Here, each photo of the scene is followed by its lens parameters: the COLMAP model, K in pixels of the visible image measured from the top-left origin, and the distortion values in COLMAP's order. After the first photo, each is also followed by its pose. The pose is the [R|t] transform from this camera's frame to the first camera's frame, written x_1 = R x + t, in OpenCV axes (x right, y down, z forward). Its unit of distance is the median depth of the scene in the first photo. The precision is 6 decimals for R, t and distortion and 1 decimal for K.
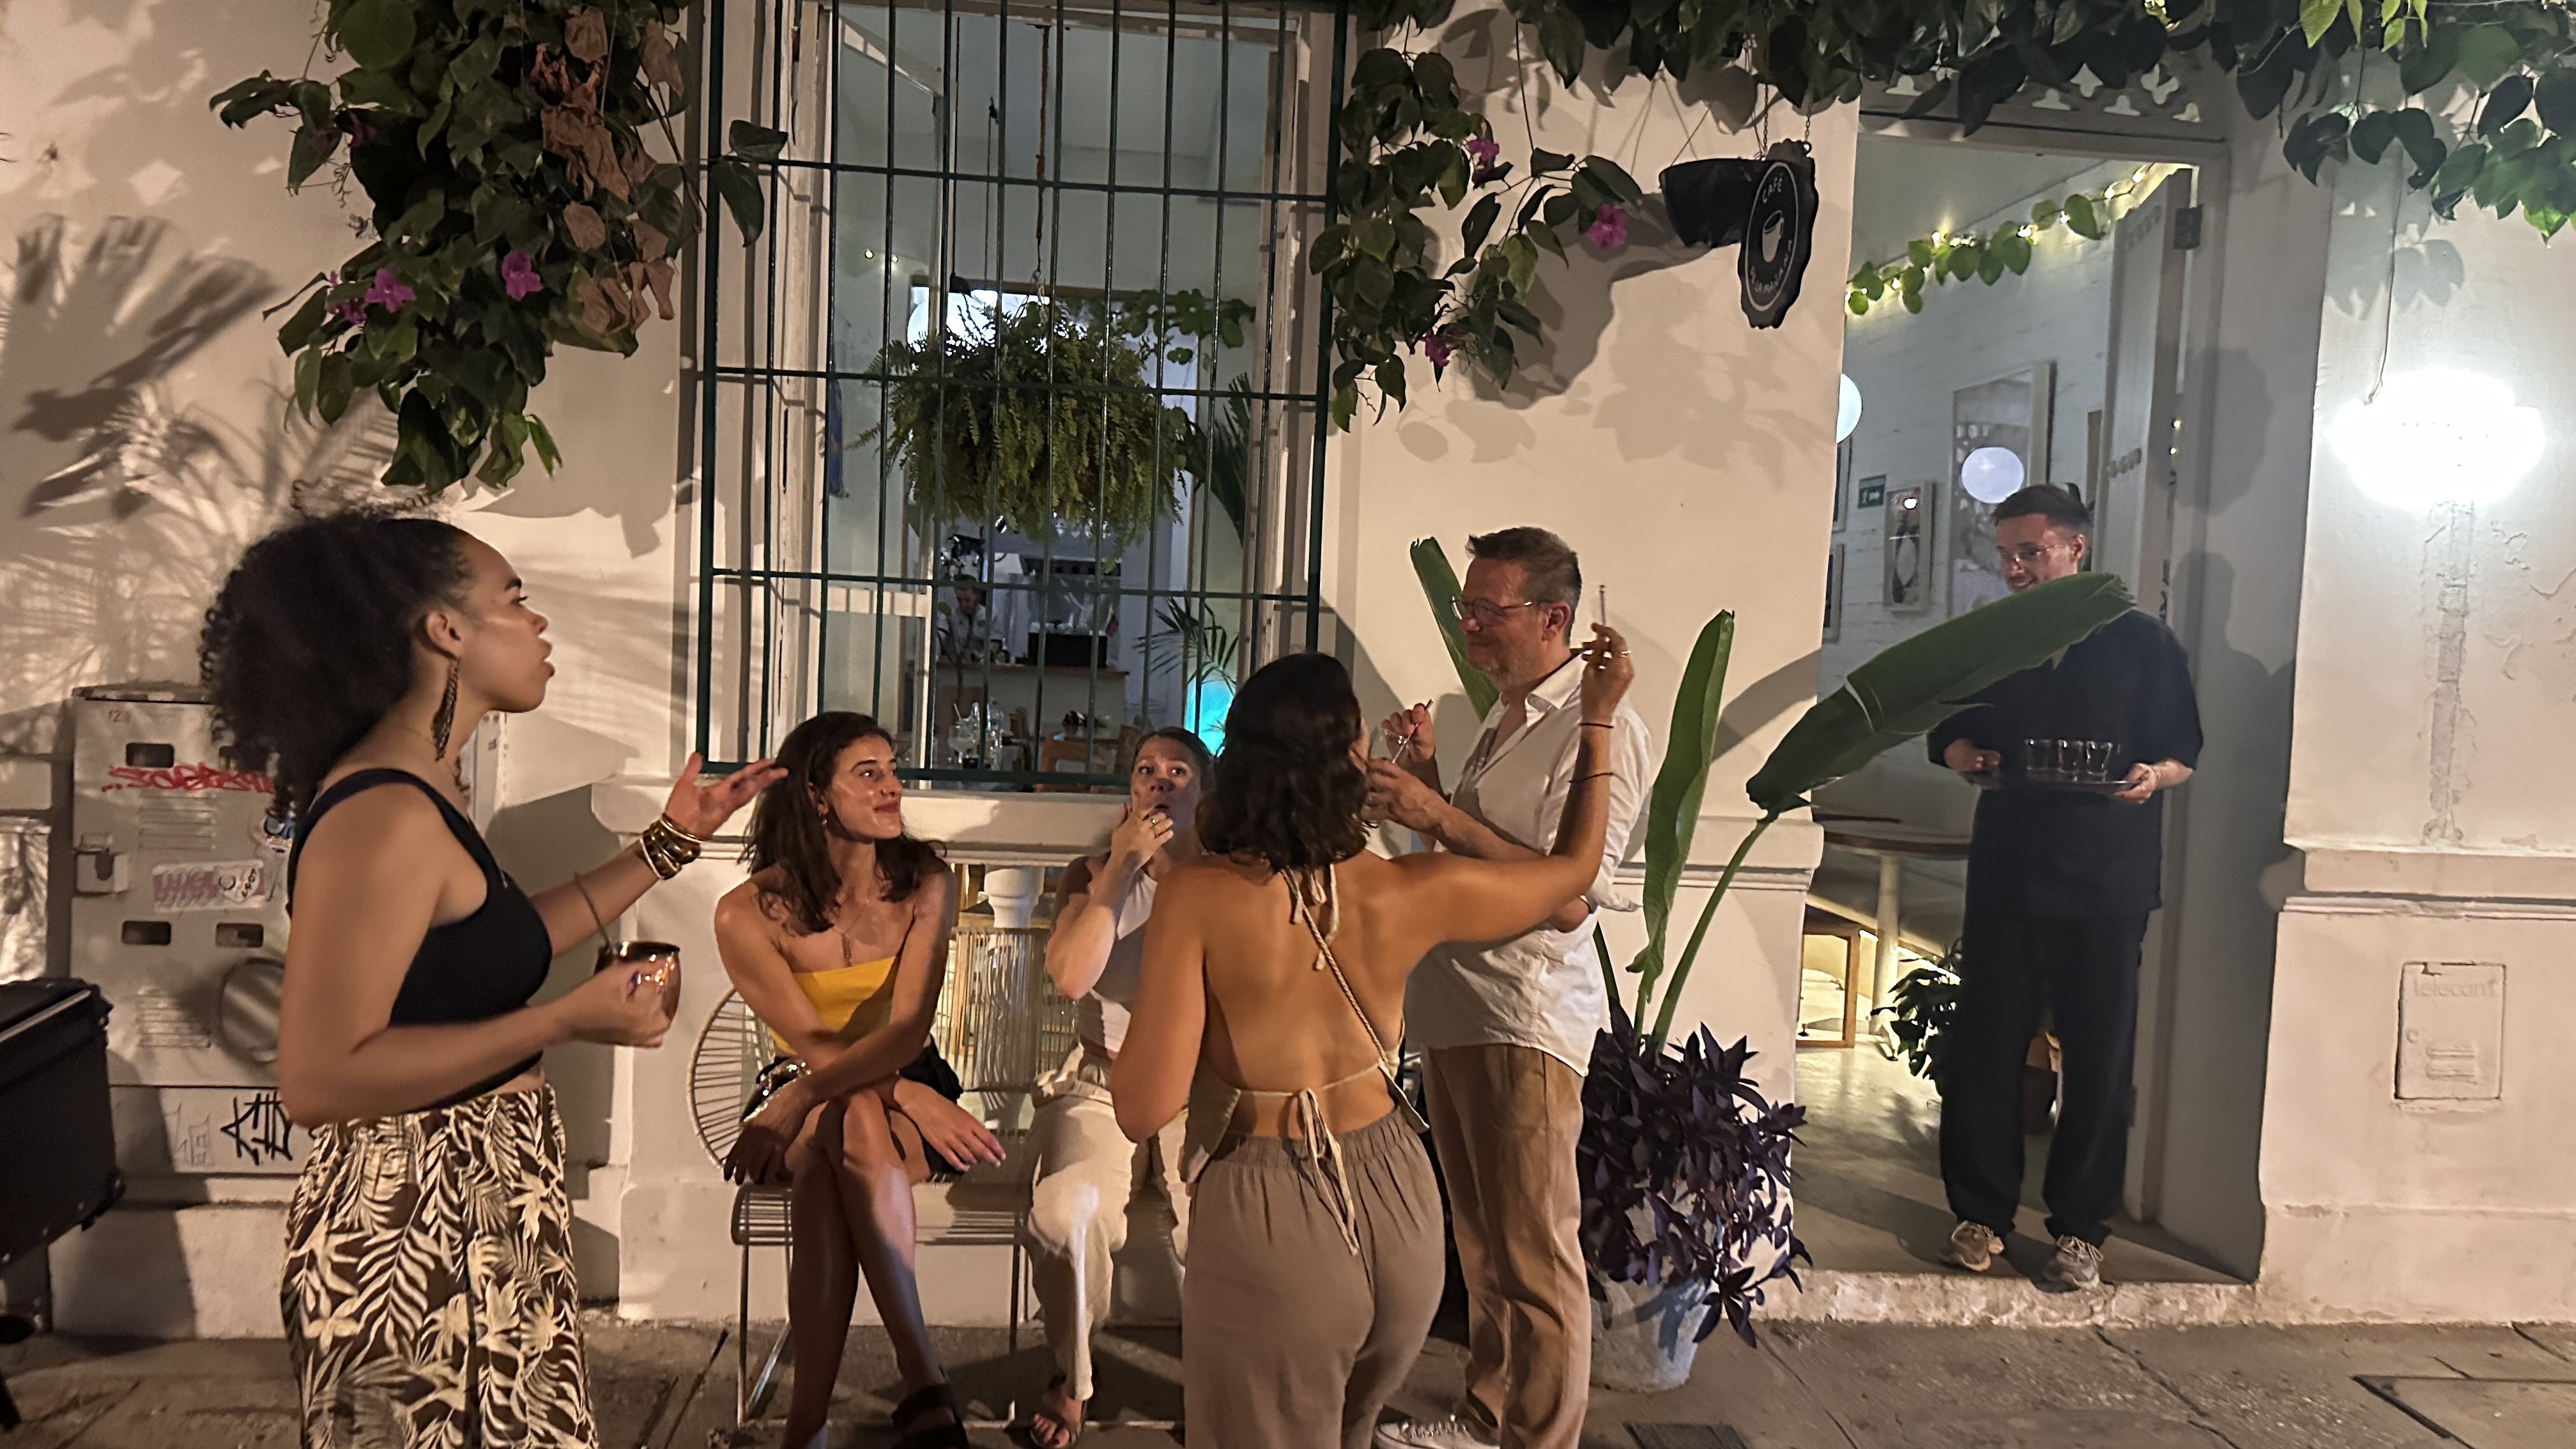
lens RADIAL K [[2616.1, 0, 1285.5], [0, 2616.1, 718.4], [0, 0, 1]] dist [0.192964, -0.000715]
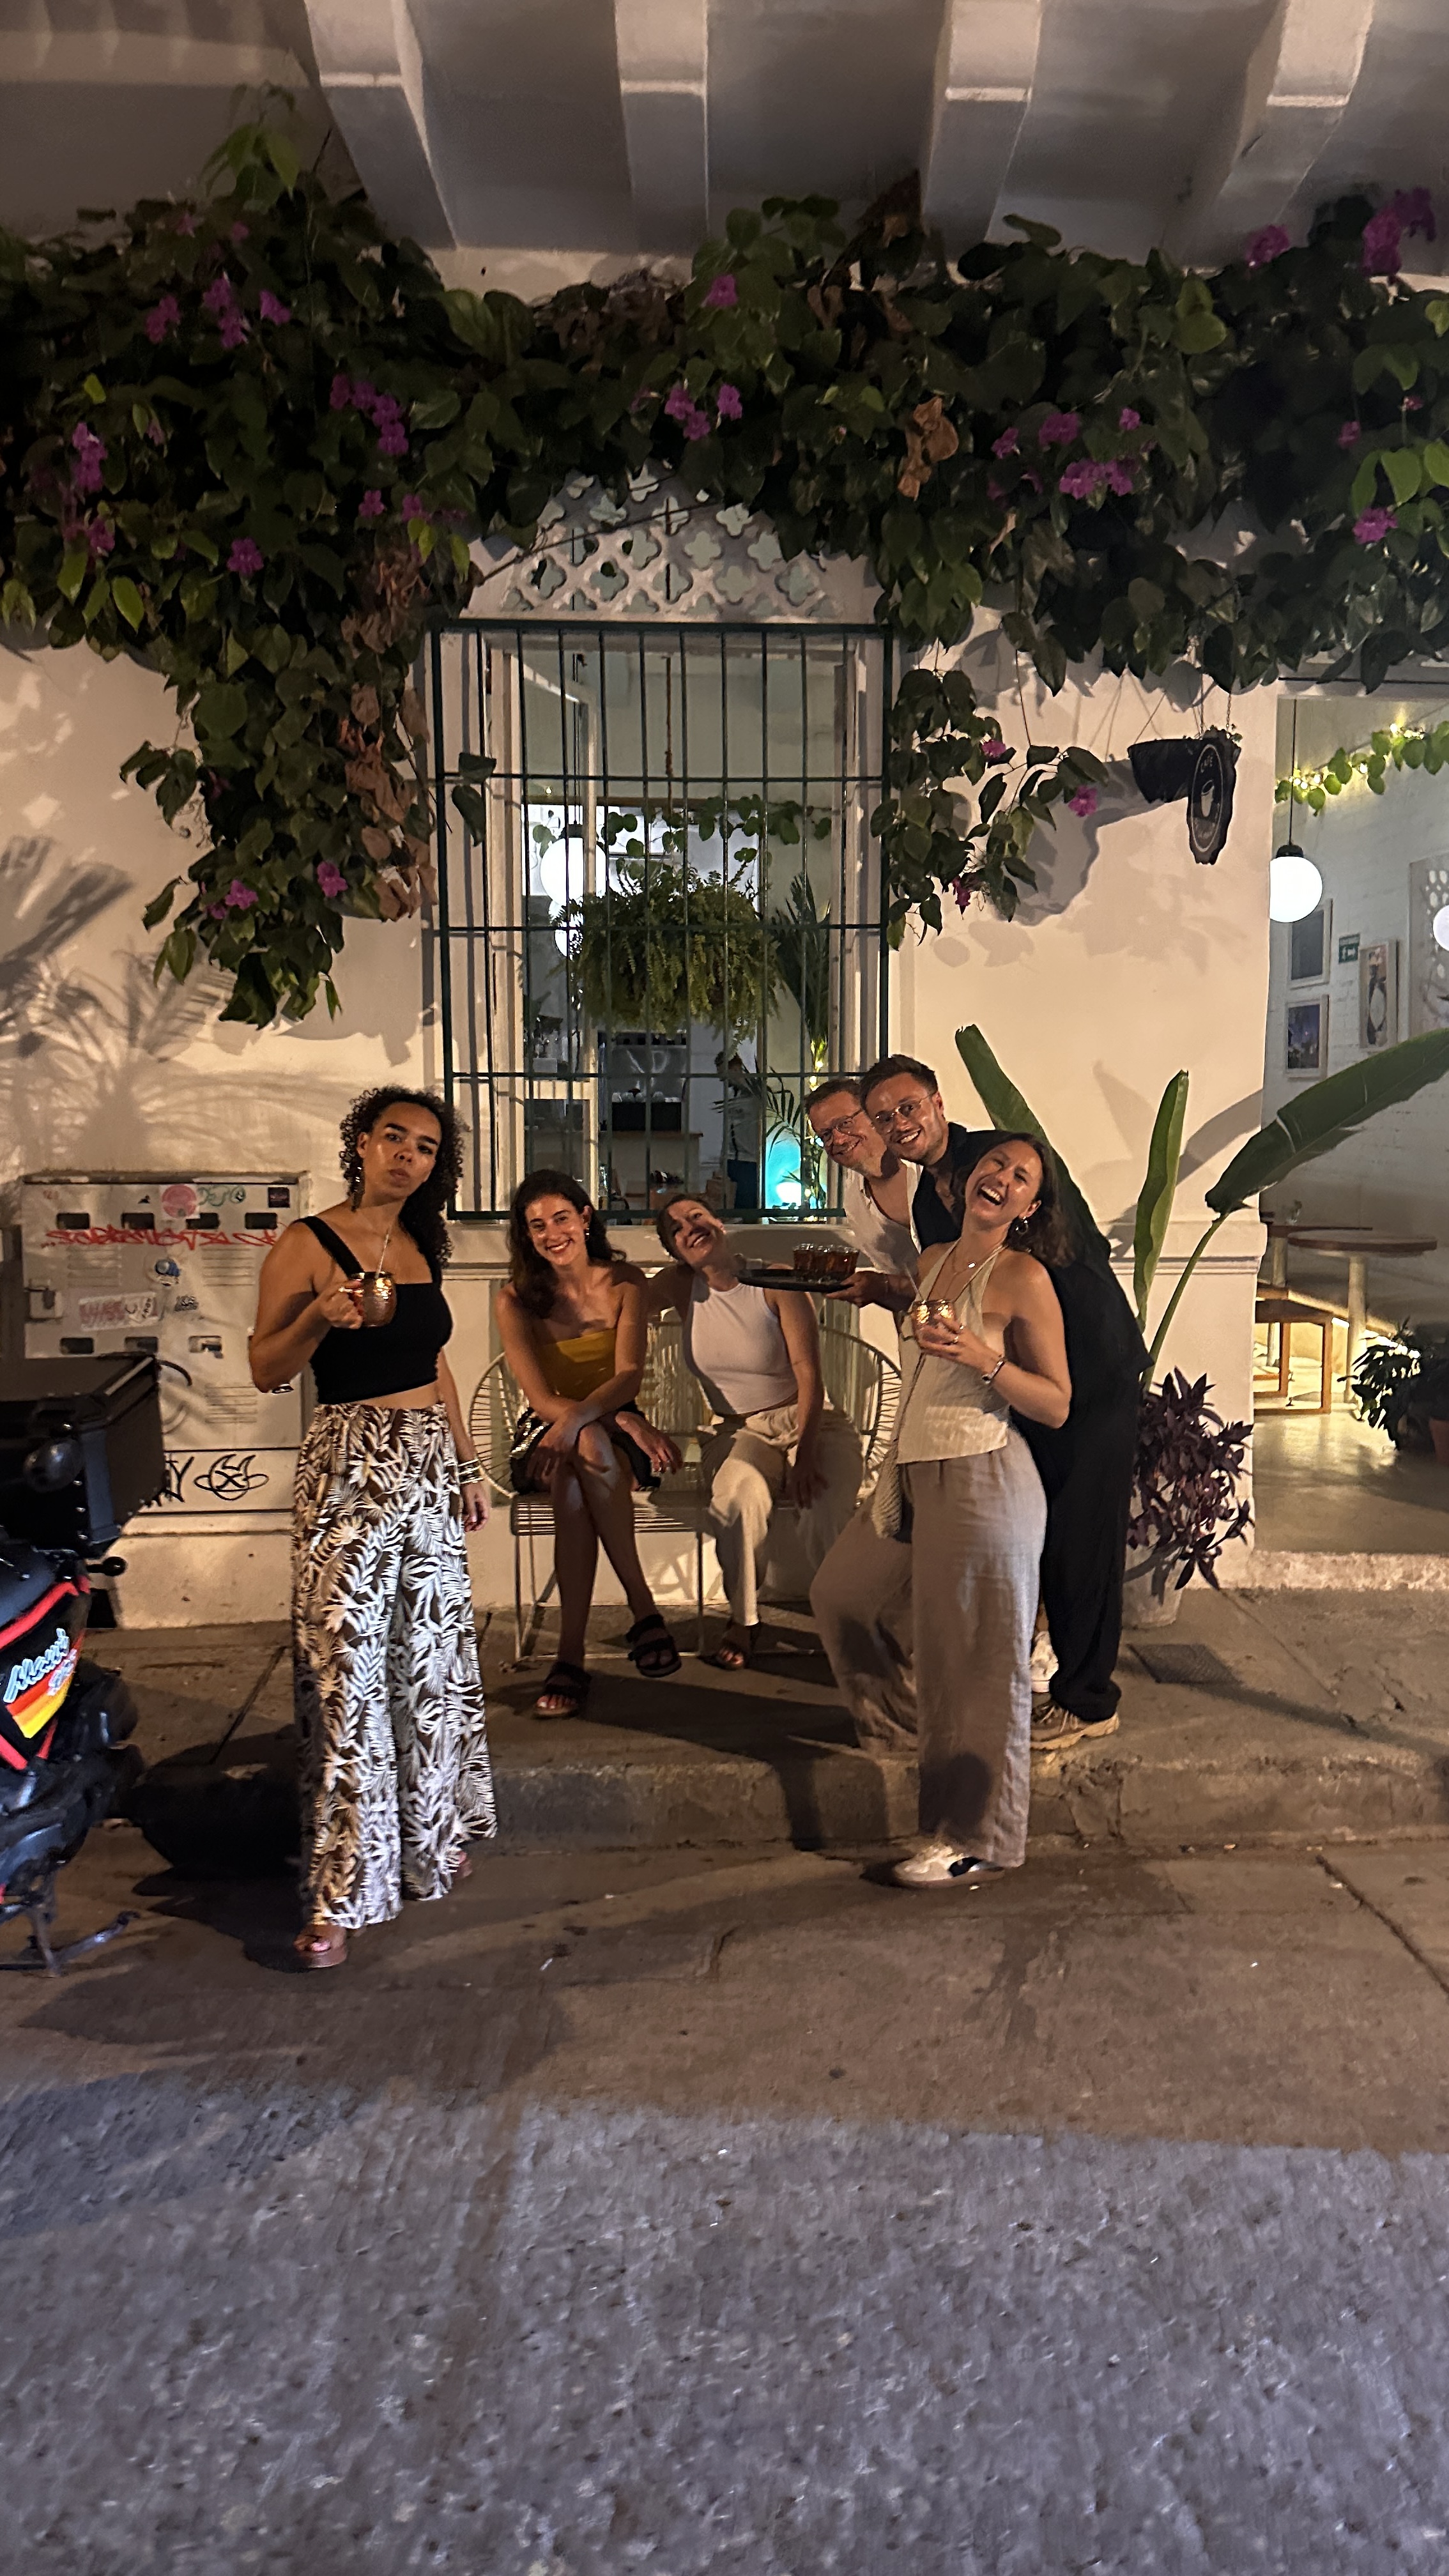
lens RADIAL K [[2616.1, 0, 740.5], [0, 2616.1, 1298.9], [0, 0, 1]] dist [0.192964, -0.000715]
pose [[0.998486, -0.041075, -0.036594, -0.018499], [0.042763, 0.997997, 0.046612, 0.004336], [0.034606, -0.048106, 0.998243, -0.372799]]
